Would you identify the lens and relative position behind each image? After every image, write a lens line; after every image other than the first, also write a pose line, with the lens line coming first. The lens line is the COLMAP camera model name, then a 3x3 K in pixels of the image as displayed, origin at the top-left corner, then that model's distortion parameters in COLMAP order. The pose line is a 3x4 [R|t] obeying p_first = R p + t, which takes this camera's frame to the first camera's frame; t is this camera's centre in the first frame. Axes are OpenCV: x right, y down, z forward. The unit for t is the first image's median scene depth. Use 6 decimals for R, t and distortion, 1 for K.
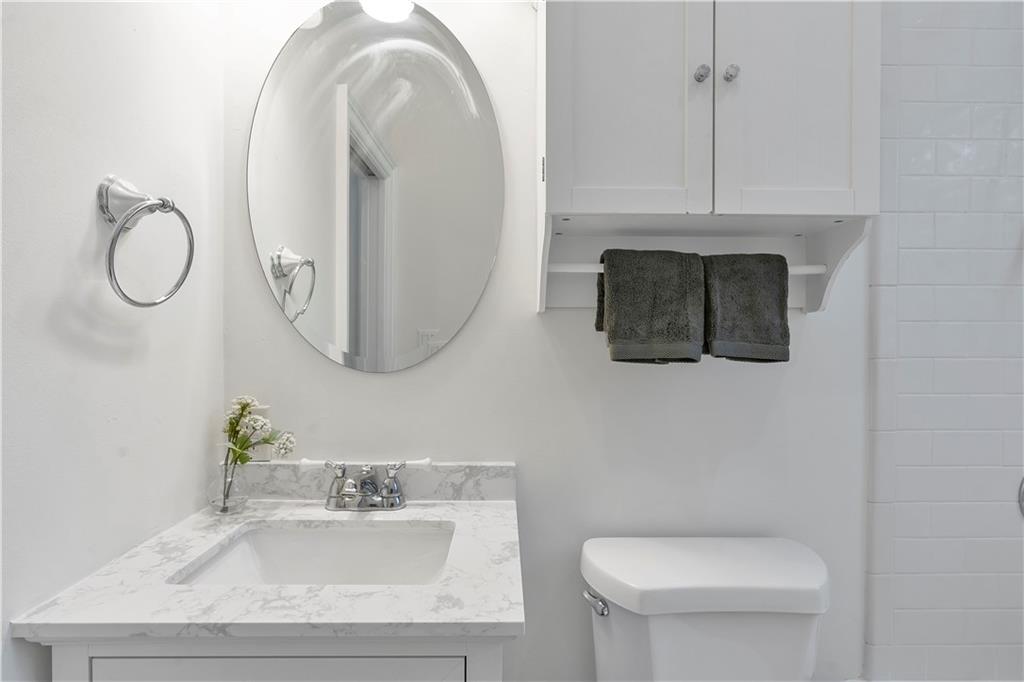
lens RADIAL K [[525.2, 0, 512.5], [0, 525.2, 342.9], [0, 0, 1]] dist [-0.002617, -0.000238]
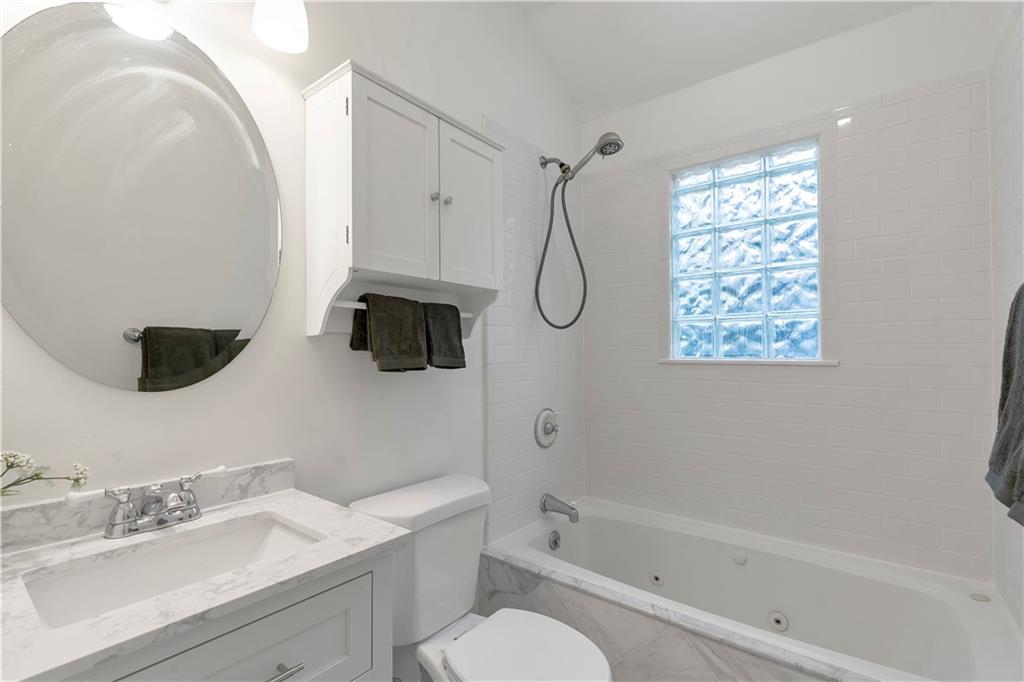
lens RADIAL K [[470.0, 0, 512.1], [0, 470.0, 343.5], [0, 0, 1]] dist [0.003173, 0.000118]
pose [[0.632186, 0.009170, 0.774763, -0.572885], [0.011303, 0.999714, -0.021056, -0.010407], [-0.774735, 0.022068, 0.631901, -0.109468]]
